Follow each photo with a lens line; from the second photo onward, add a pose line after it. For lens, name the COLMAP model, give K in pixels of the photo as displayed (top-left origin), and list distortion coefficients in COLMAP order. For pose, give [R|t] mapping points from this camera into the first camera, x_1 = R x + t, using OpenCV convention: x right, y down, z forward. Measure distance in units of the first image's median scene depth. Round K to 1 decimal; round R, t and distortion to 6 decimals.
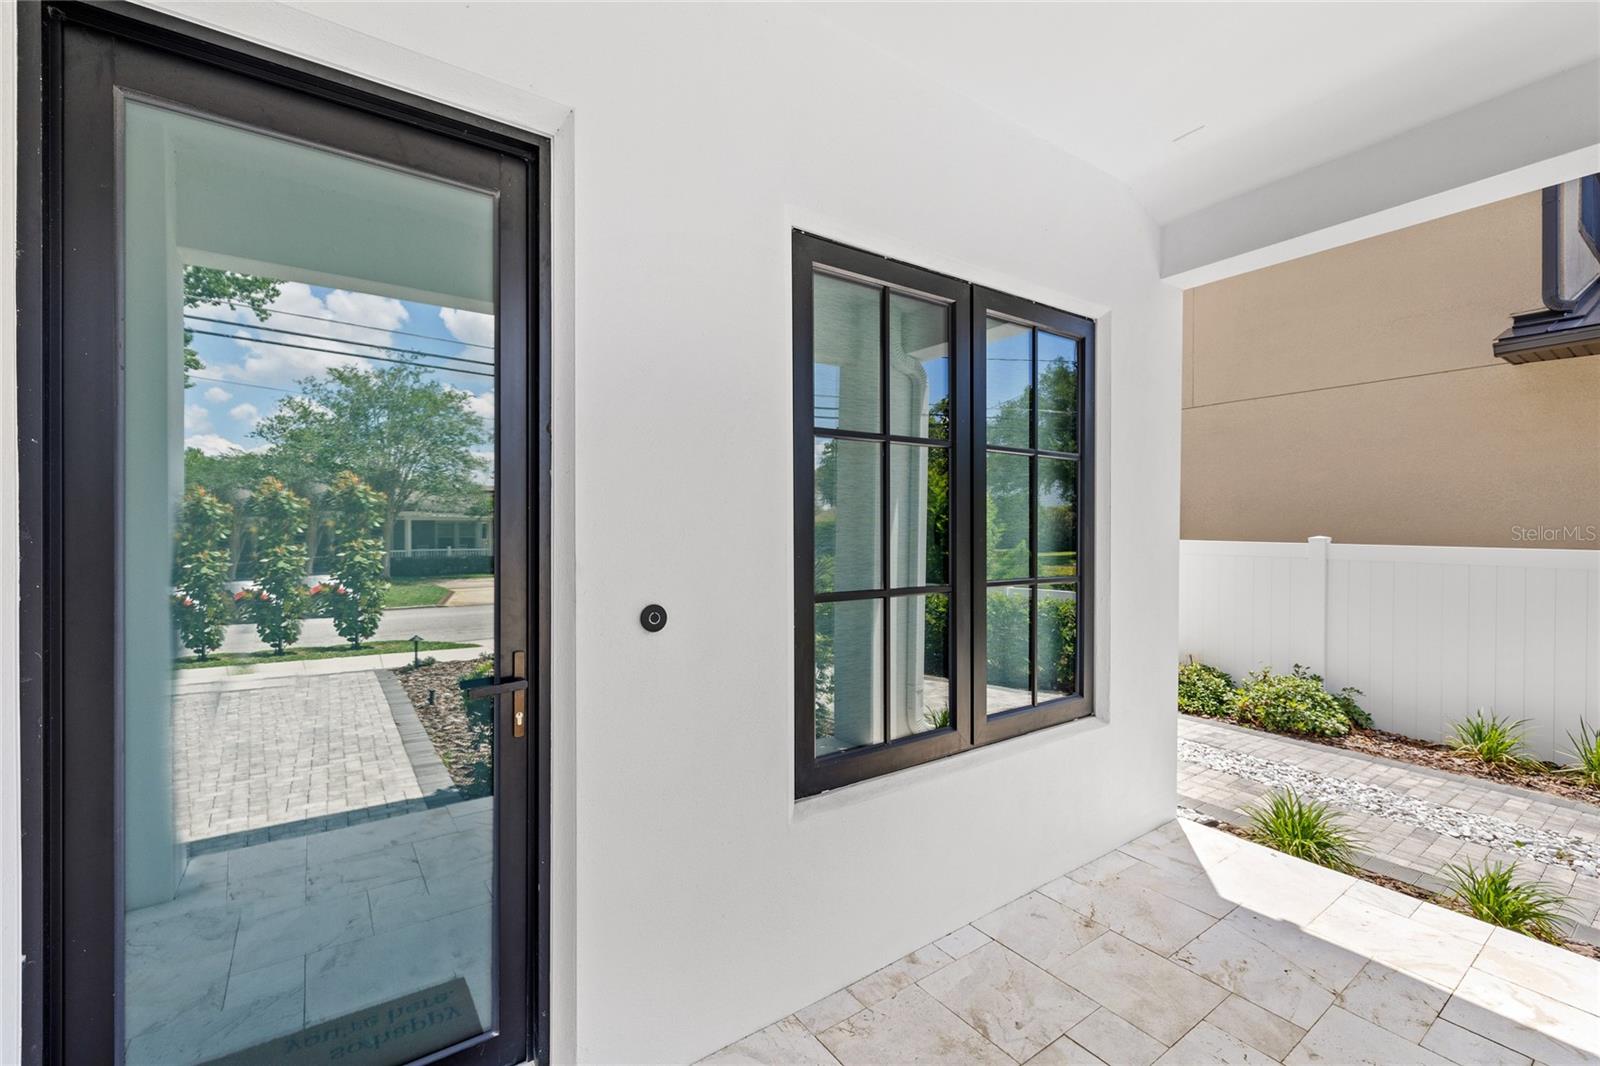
lens RADIAL K [[680.6, 0, 777.5], [0, 680.6, 530.1], [0, 0, 1]] dist [0.000115, 0.000034]
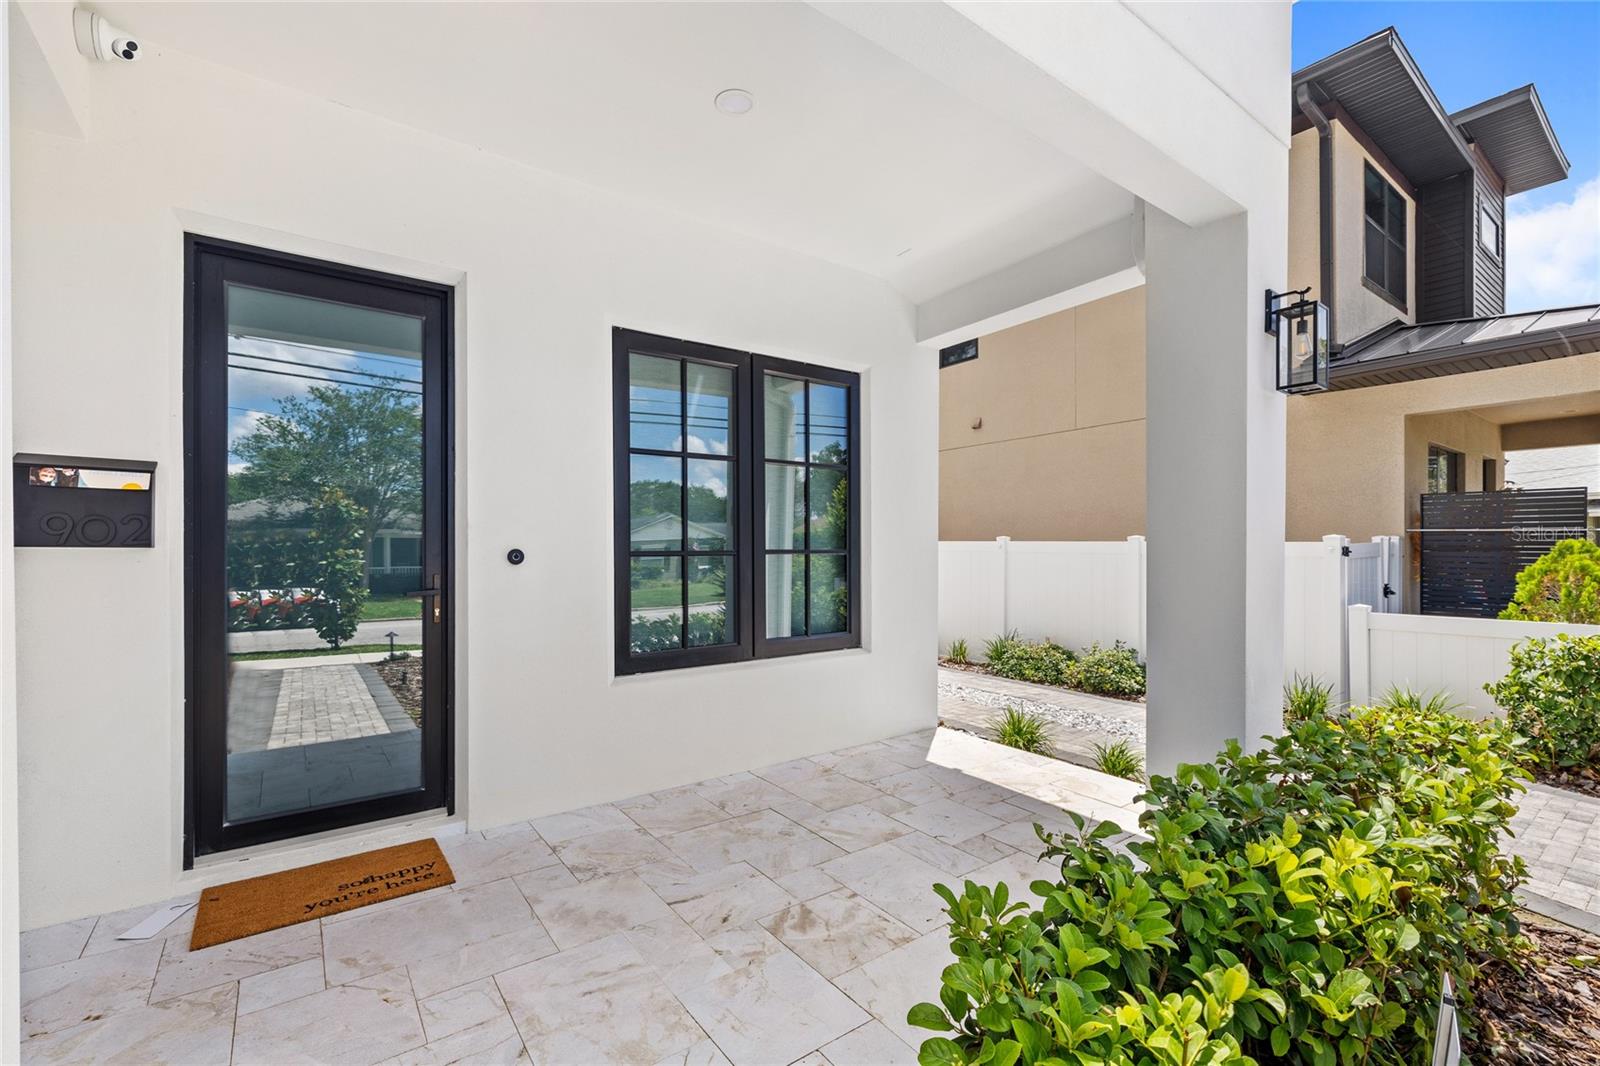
lens RADIAL K [[680.1, 0, 780.3], [0, 680.1, 543.8], [0, 0, 1]] dist [0.000794, 0.000093]
pose [[0.999660, -0.003567, 0.025811, 0.240527], [0.003765, 0.999964, -0.007594, 0.059152], [-0.025783, 0.007688, 0.999638, -0.408169]]
